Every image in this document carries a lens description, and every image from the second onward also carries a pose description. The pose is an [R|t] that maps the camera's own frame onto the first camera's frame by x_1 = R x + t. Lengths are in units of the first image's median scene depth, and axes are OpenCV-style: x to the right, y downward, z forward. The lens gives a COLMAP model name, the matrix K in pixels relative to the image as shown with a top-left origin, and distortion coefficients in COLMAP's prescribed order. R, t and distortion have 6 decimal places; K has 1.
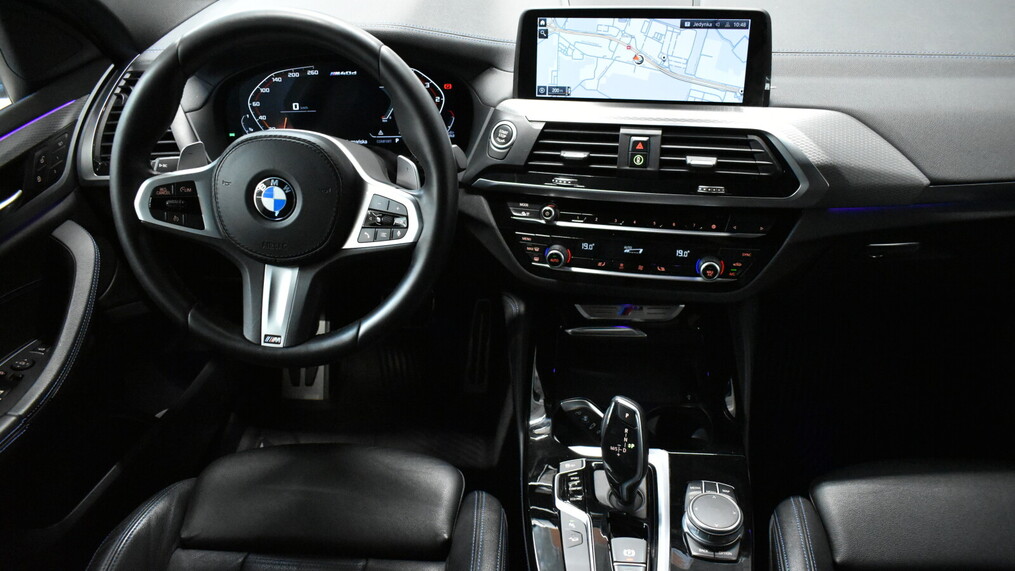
lens RADIAL K [[842.5, 0, 508.2], [0, 842.5, 285.7], [0, 0, 1]] dist [-0.004442, 0.003364]
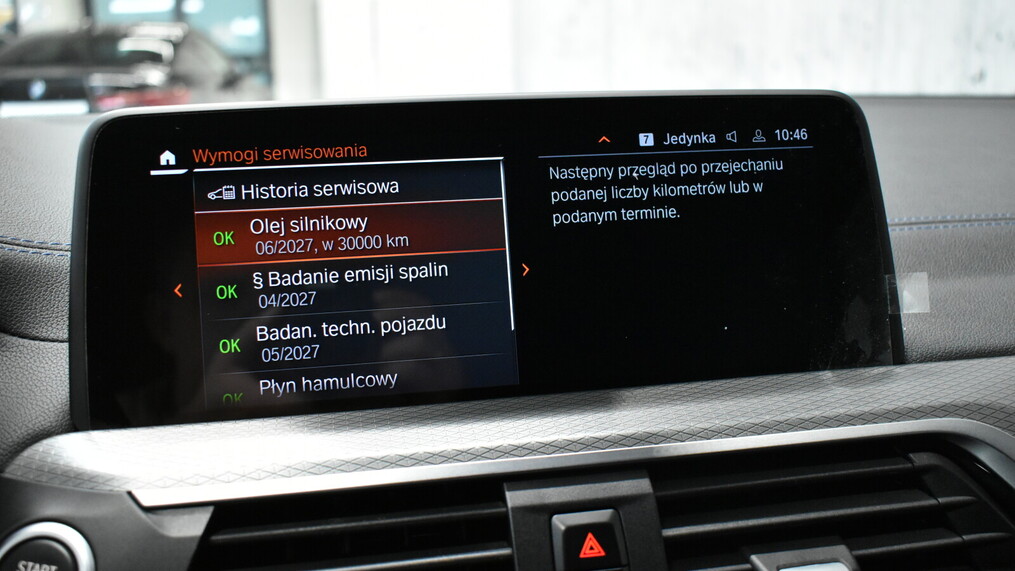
lens RADIAL K [[1001.8, 0, 504.9], [0, 1001.8, 286.5], [0, 0, 1]] dist [-0.031301, 0.000000]
pose [[0.911928, -0.054658, 0.406694, 0.005566], [0.199228, 0.925416, -0.322356, -0.140259], [-0.358742, 0.374991, 0.854802, 0.682969]]
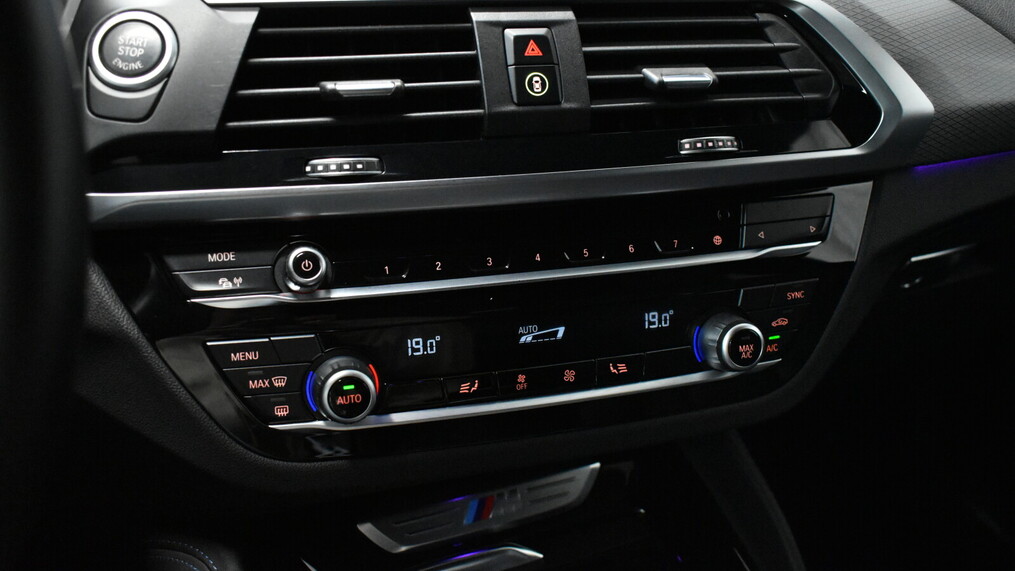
lens RADIAL K [[1001.8, 0, 509.8], [0, 1001.8, 281.3], [0, 0, 1]] dist [-0.031301, 0.000000]
pose [[0.854877, -0.123805, 0.503843, -0.087962], [0.224881, 0.963569, -0.144790, -0.003126], [-0.467562, 0.237082, 0.851574, 0.627010]]
